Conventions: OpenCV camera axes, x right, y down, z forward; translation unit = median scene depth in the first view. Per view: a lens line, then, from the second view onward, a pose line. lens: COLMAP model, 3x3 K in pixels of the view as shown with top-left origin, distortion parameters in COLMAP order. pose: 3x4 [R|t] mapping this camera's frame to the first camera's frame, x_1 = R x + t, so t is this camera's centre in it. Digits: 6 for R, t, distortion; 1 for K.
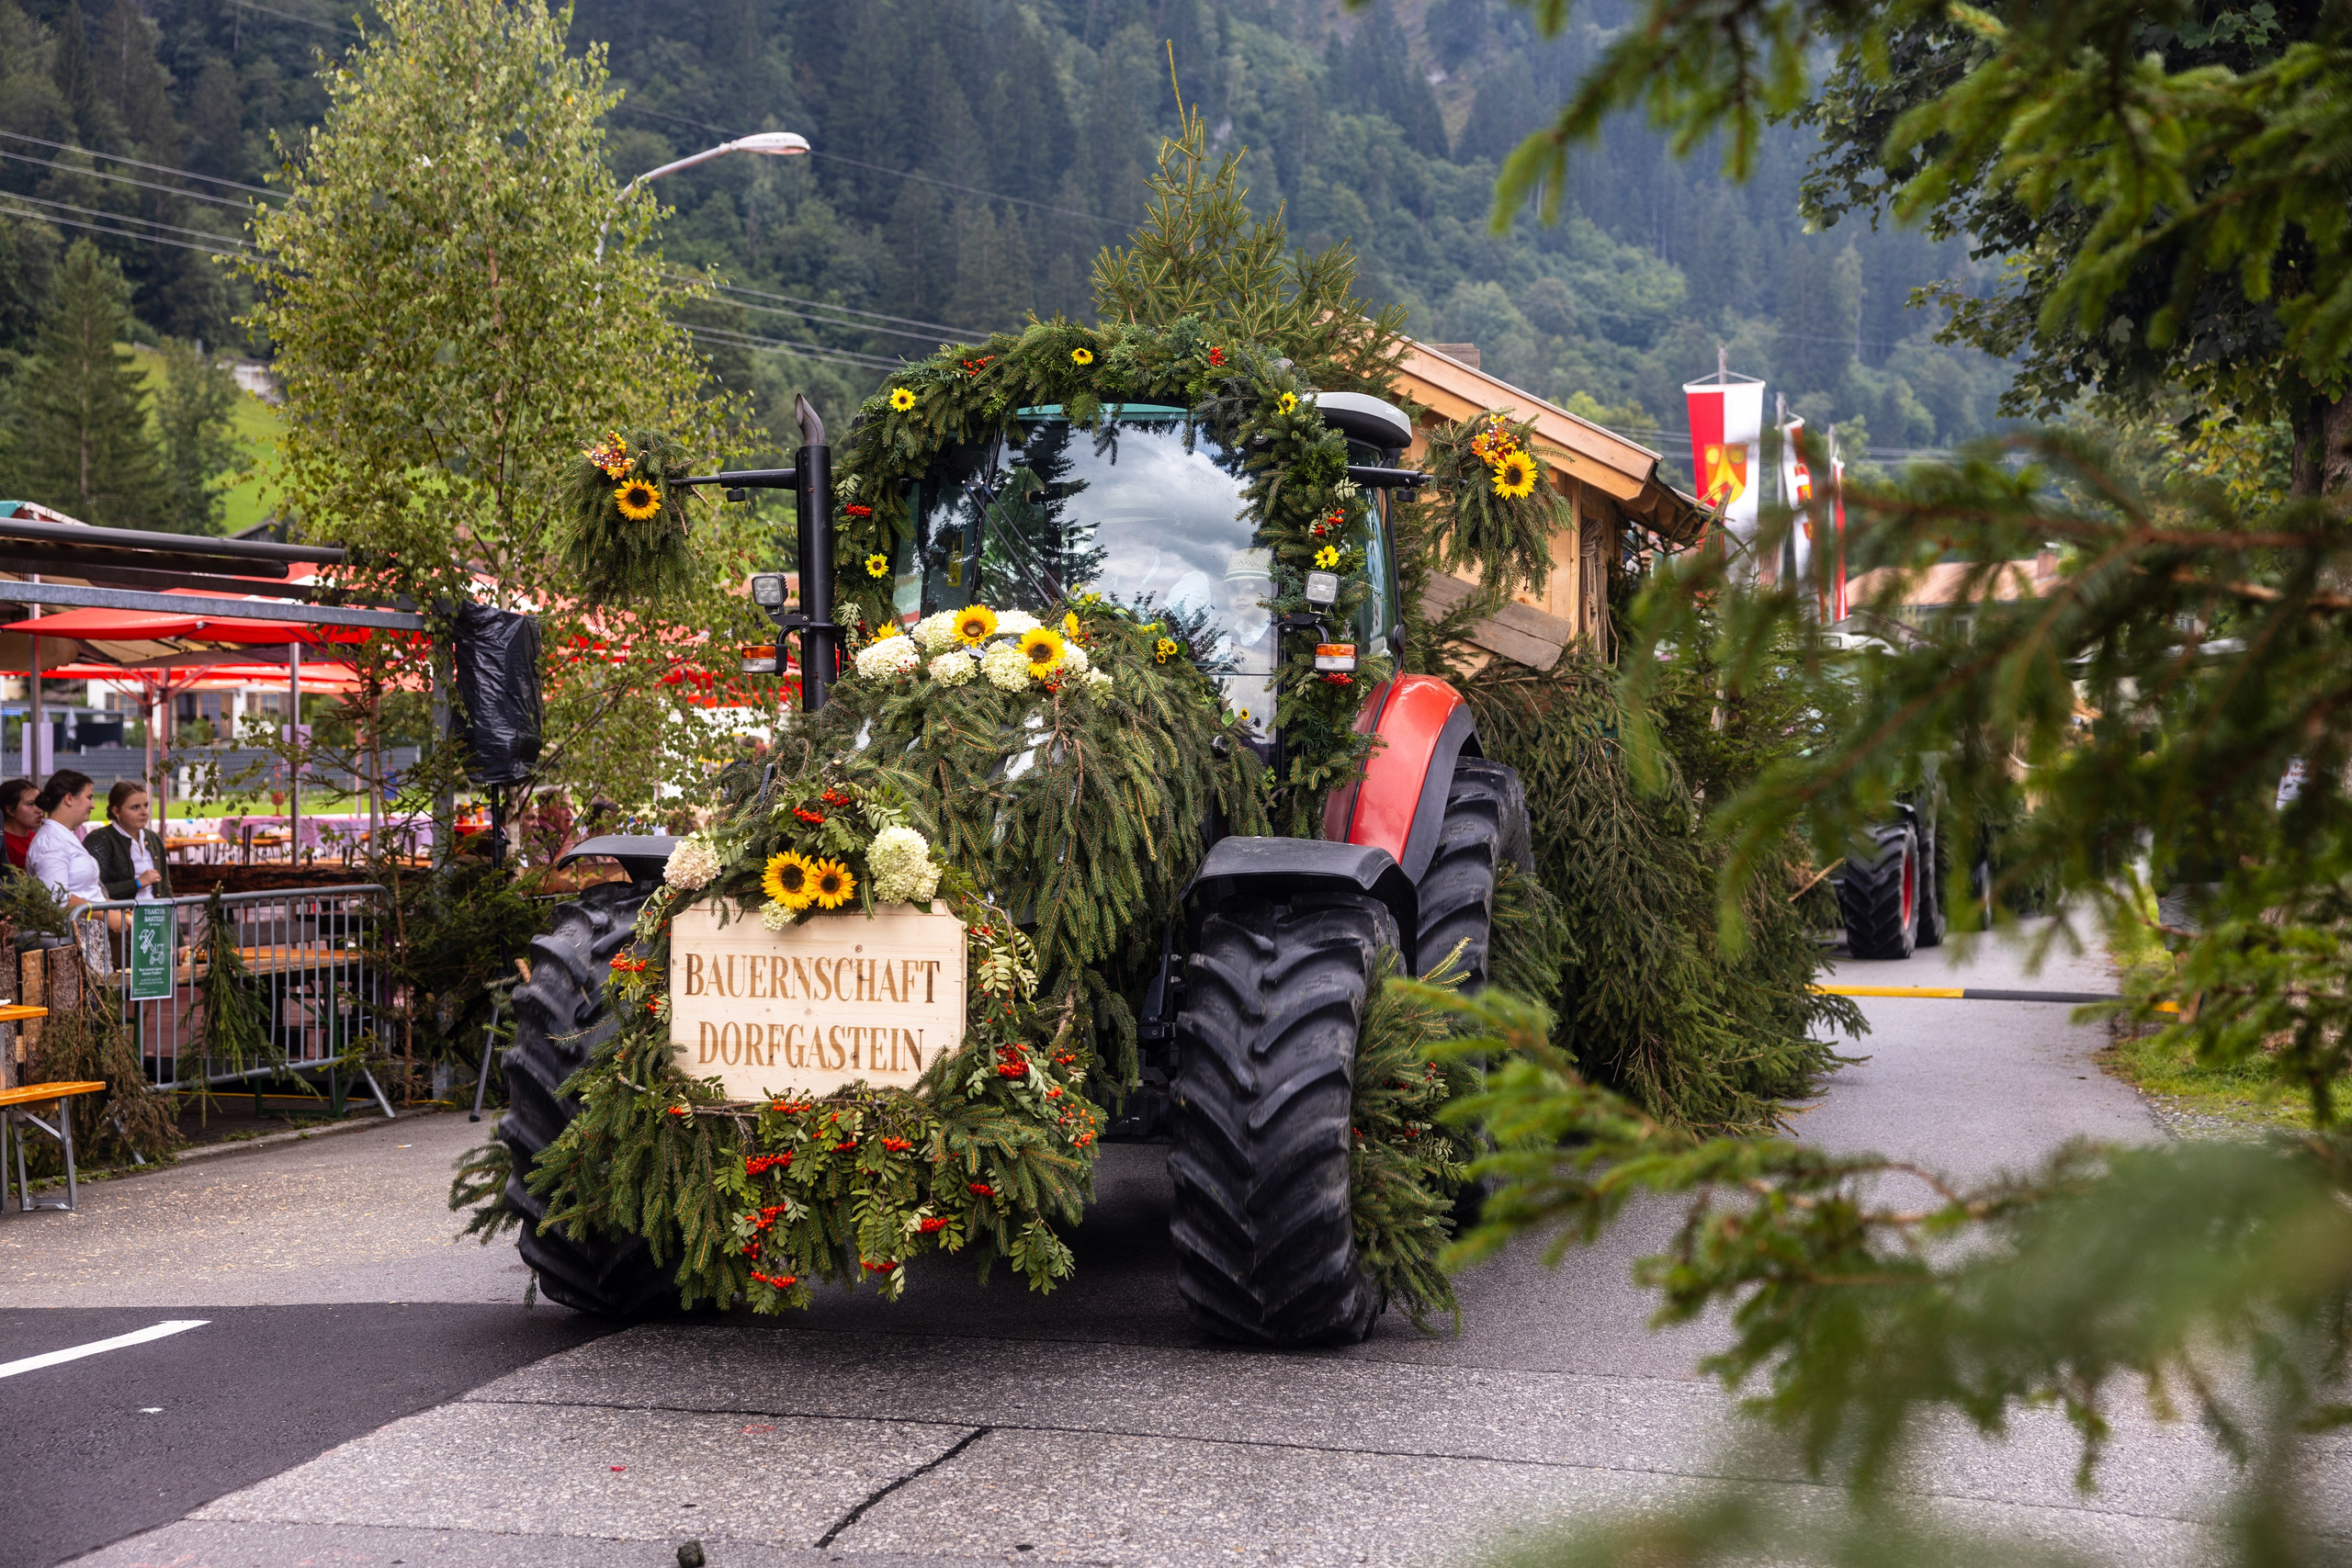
lens RADIAL K [[3381.0, 0, 1176.0], [0, 3381.0, 784.0], [0, 0, 1]] dist [-0.009519, 0.032960]
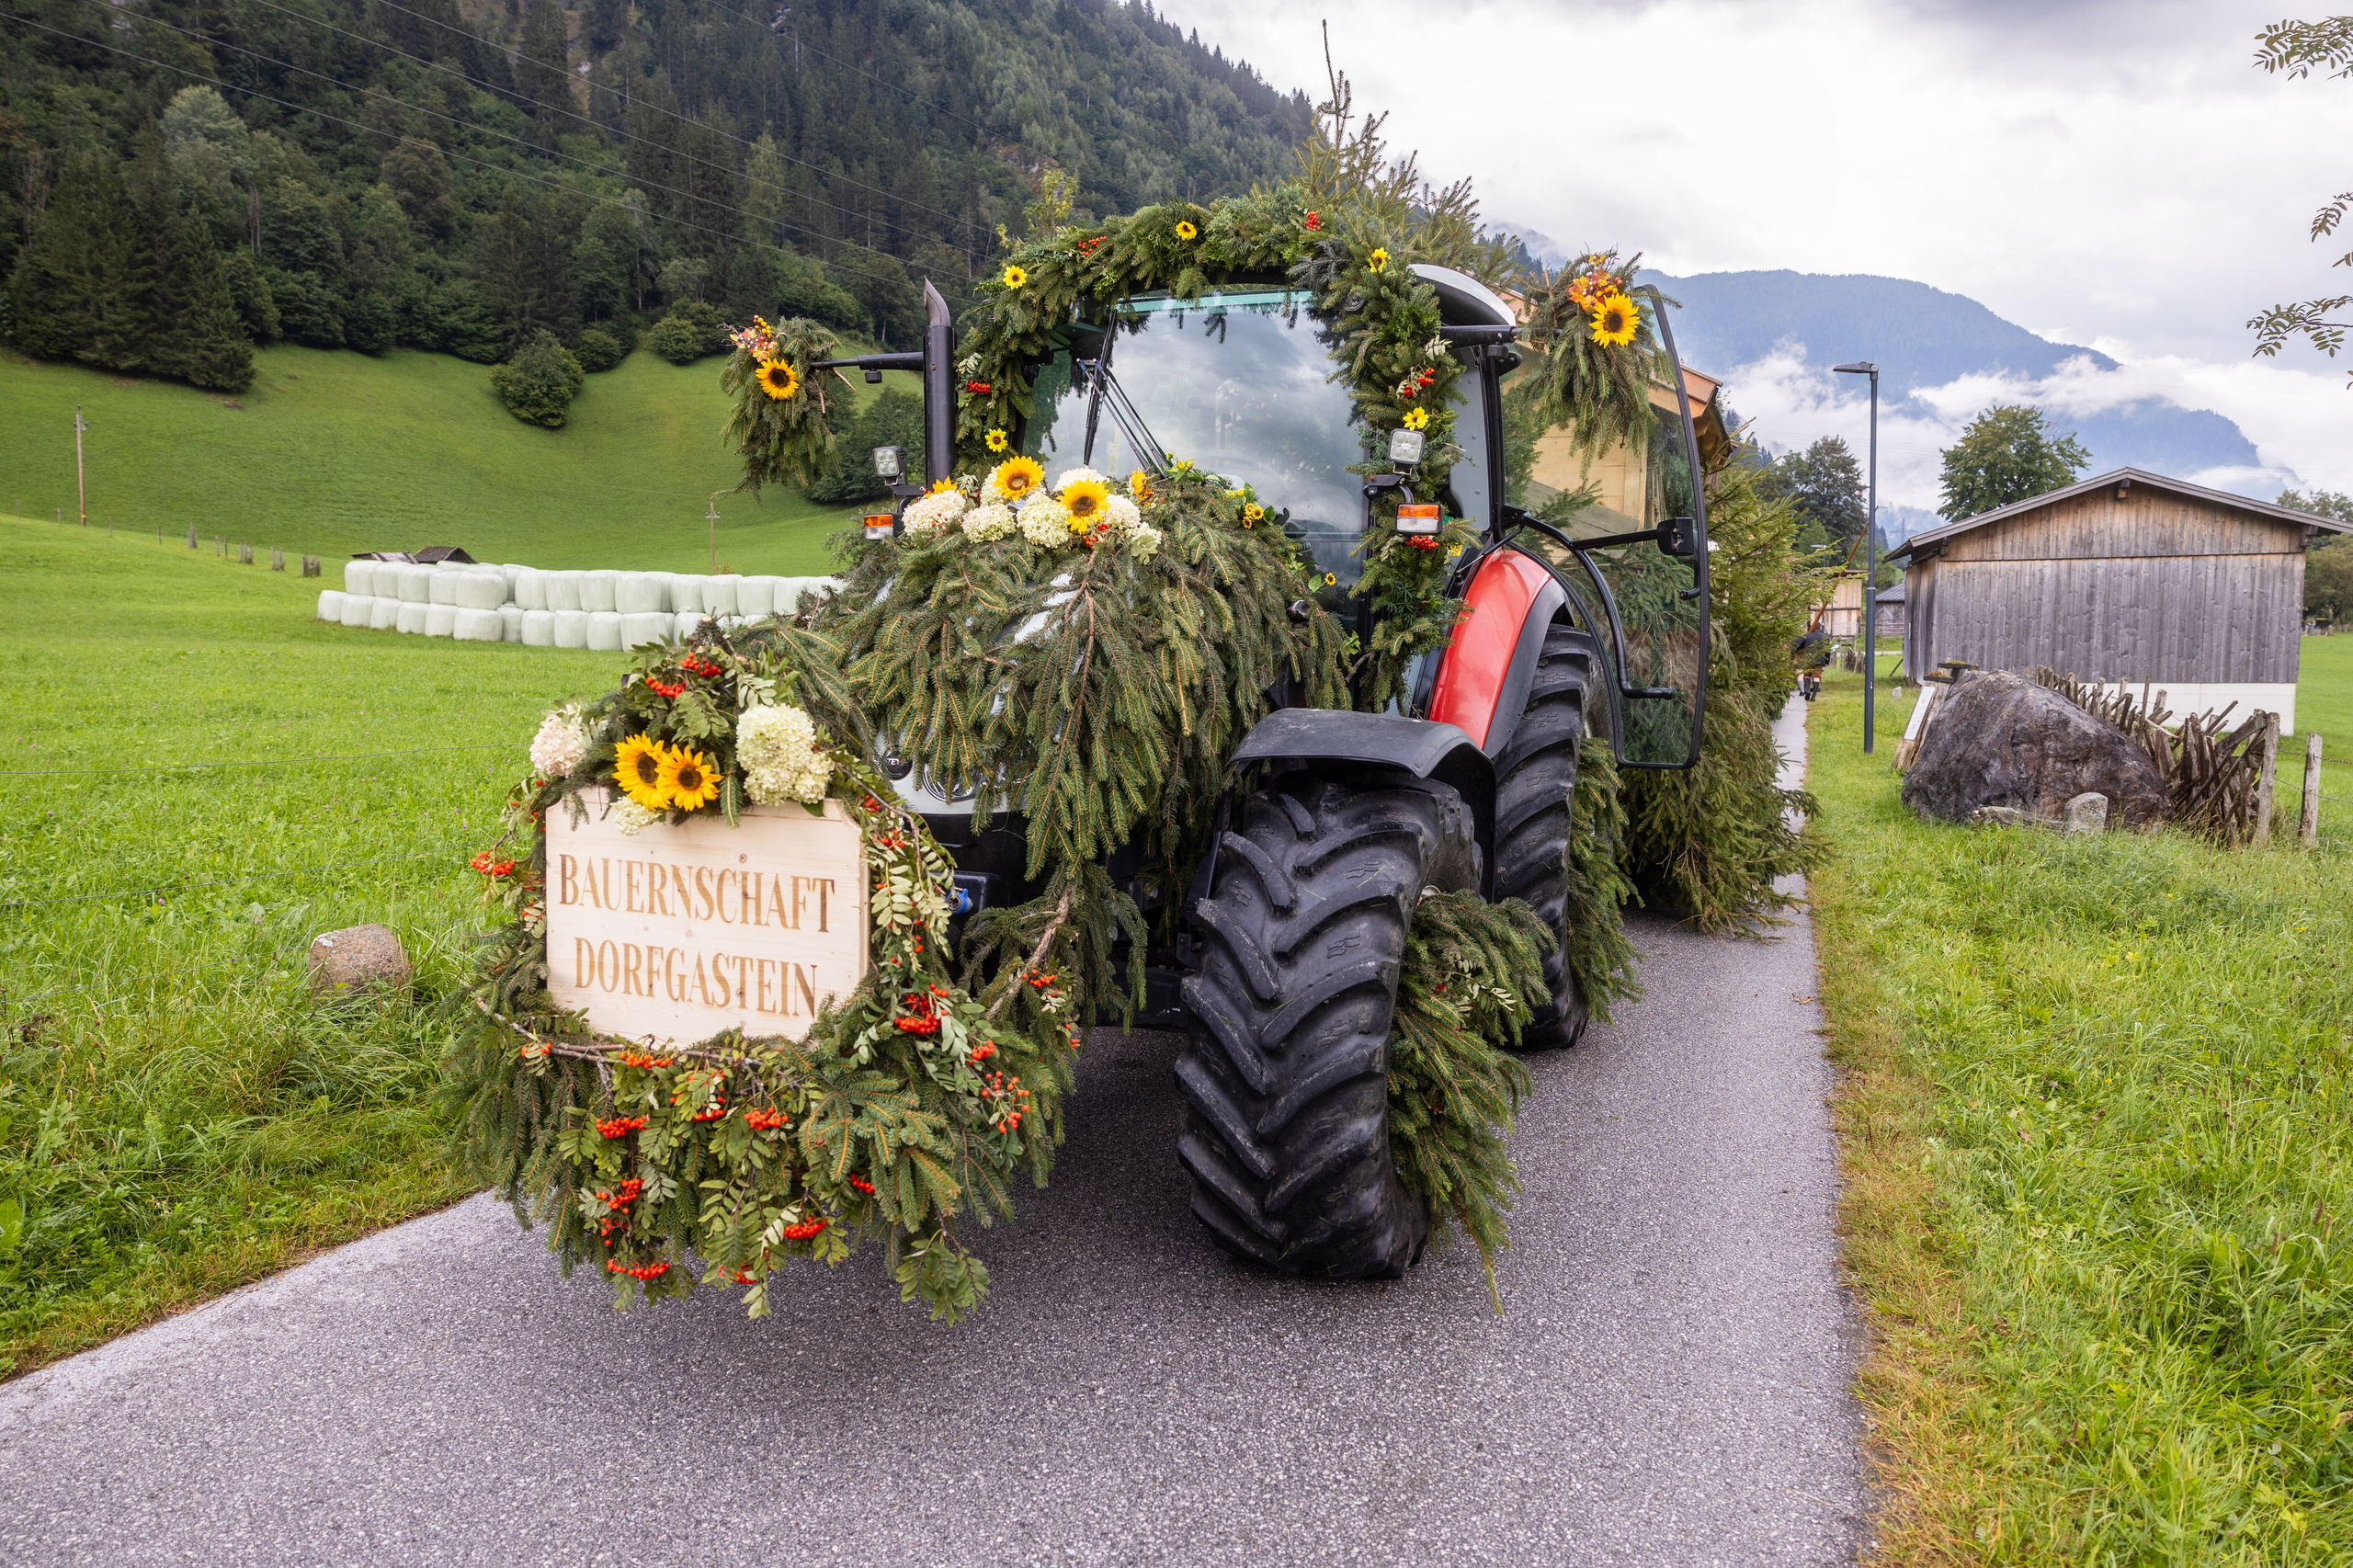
lens RADIAL K [[1644.0, 0, 1176.5], [0, 1644.0, 784.0], [0, 0, 1]] dist [-0.000369, -0.000073]
pose [[0.988585, 0.021520, -0.149121, 0.057916], [-0.008633, 0.996212, 0.086531, -0.002239], [0.150418, -0.084256, 0.985026, 0.595008]]
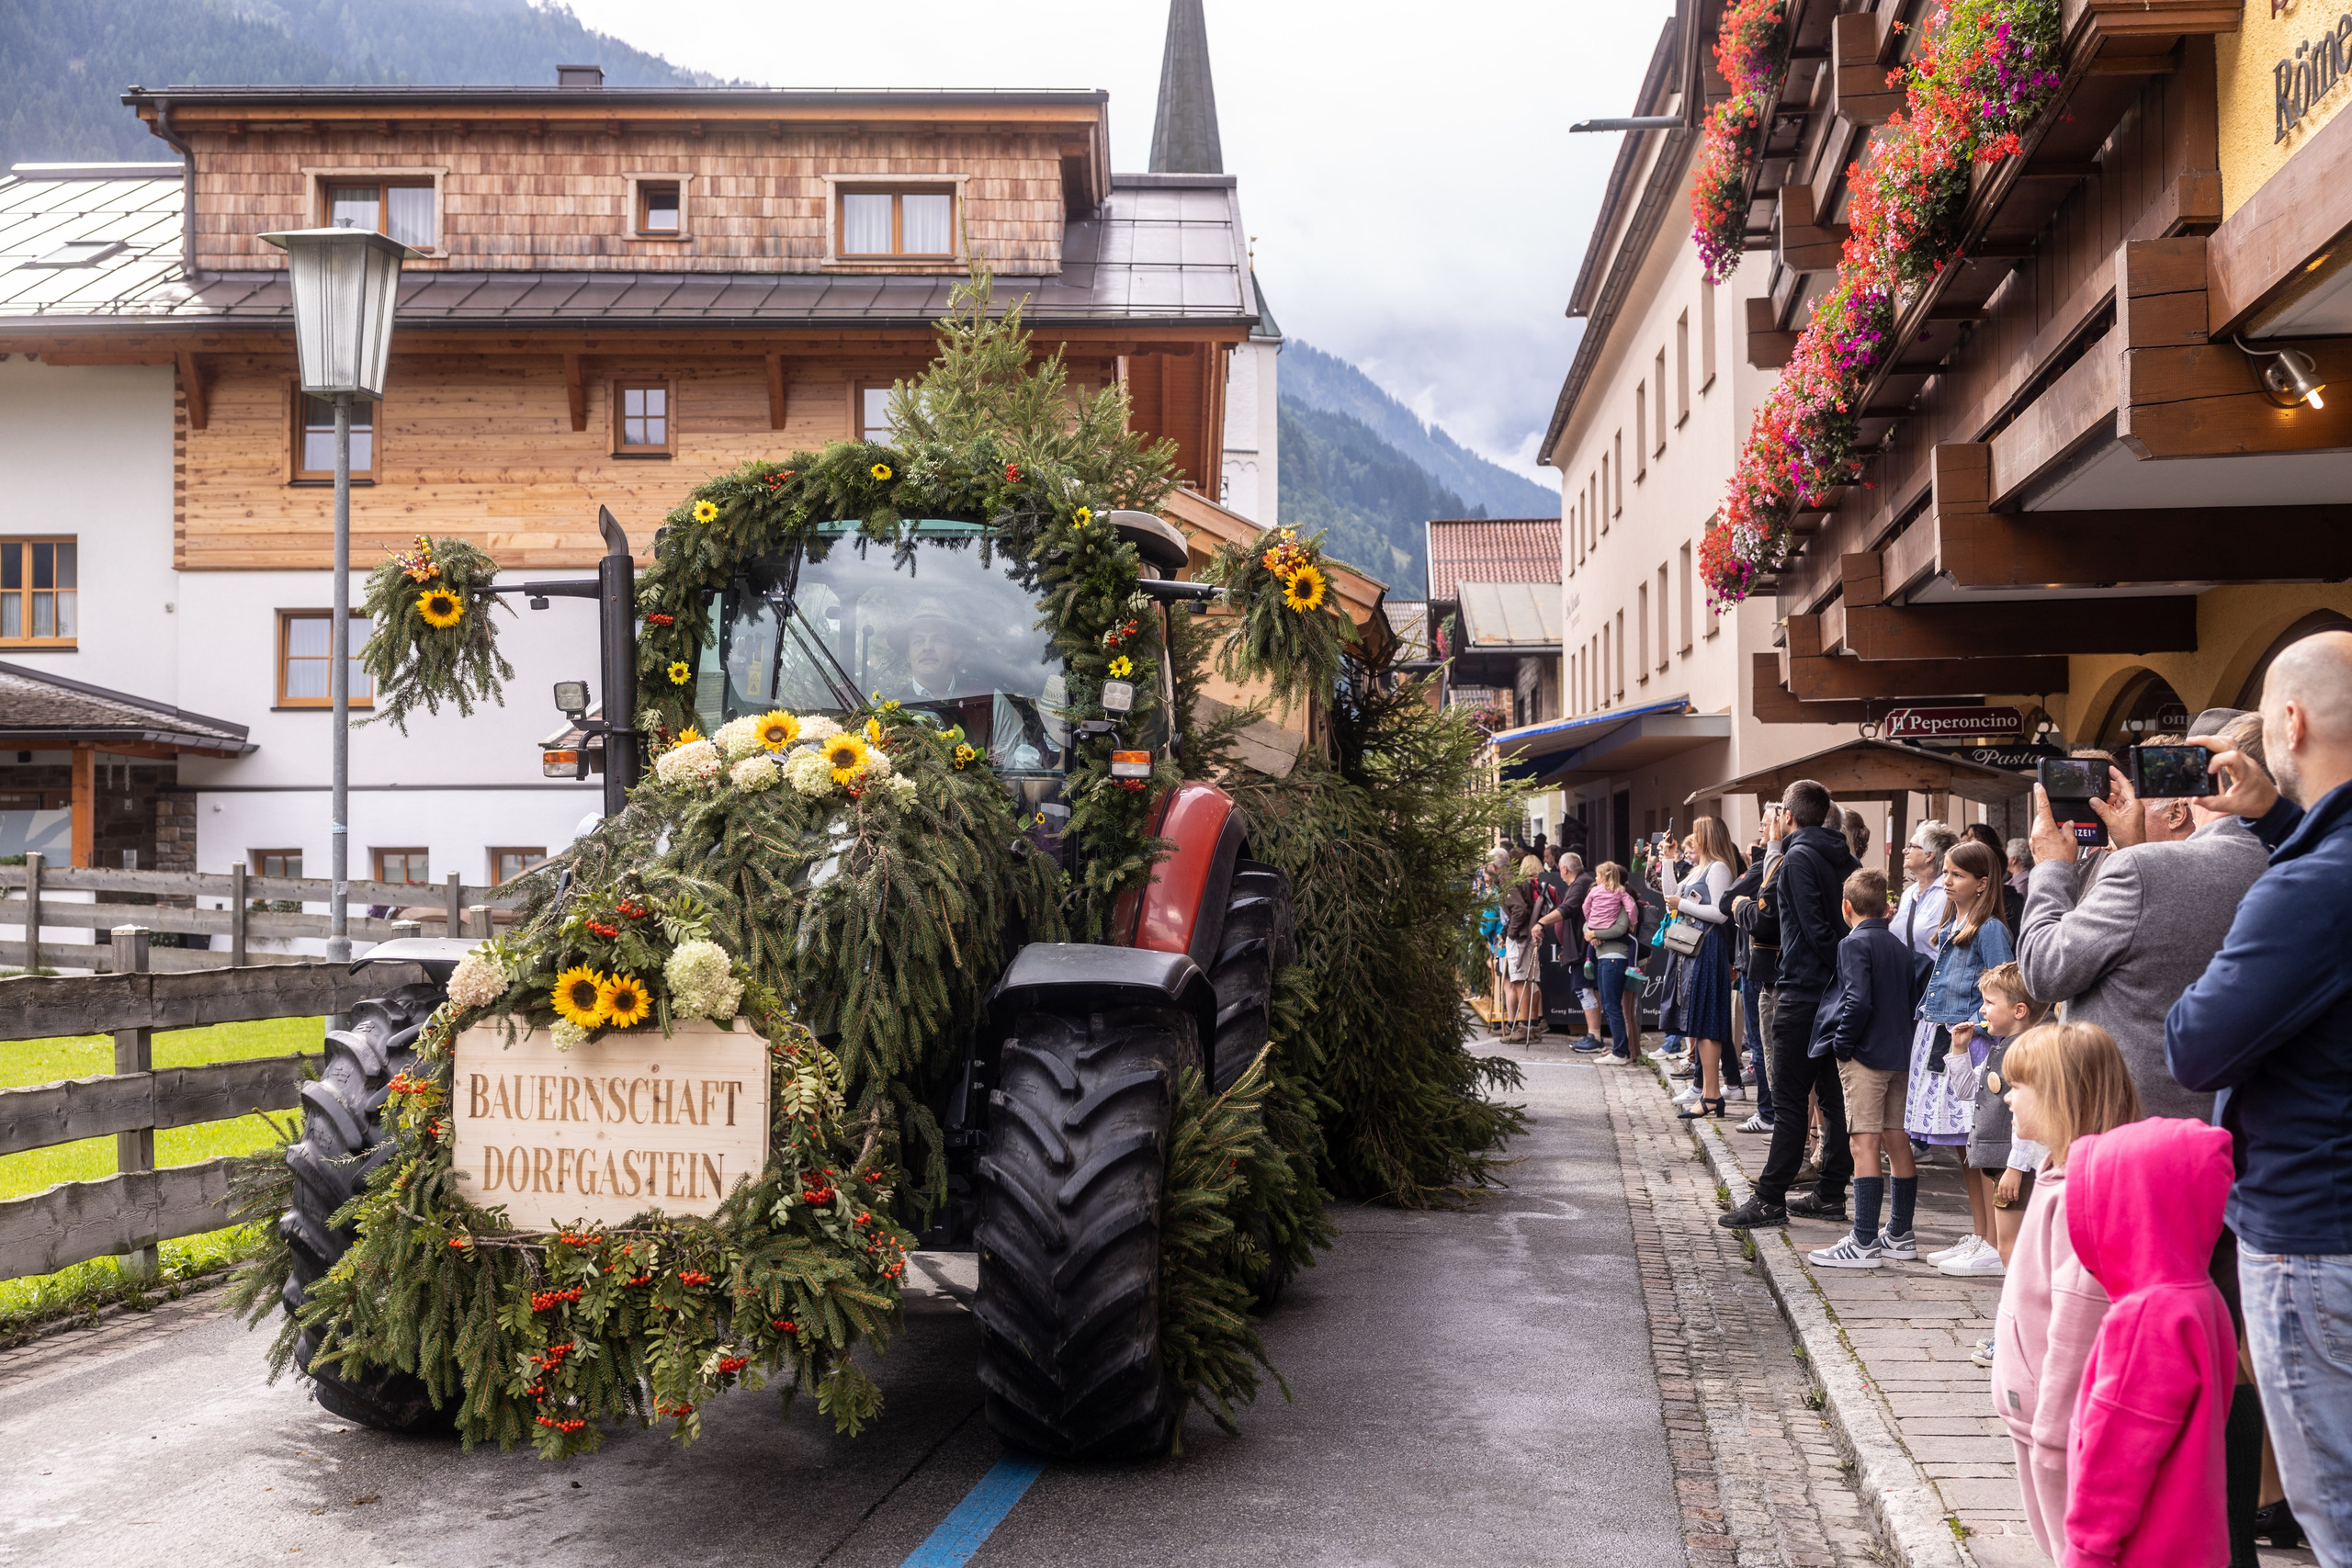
lens RADIAL K [[2659.9, 0, 1176.0], [0, 2659.9, 784.0], [0, 0, 1]] dist [-0.001106, 0.016758]
pose [[0.995507, 0.002853, 0.094644, -0.017882], [0.000025, 0.999538, -0.030392, -0.007827], [-0.094687, 0.030258, 0.995047, 0.223973]]
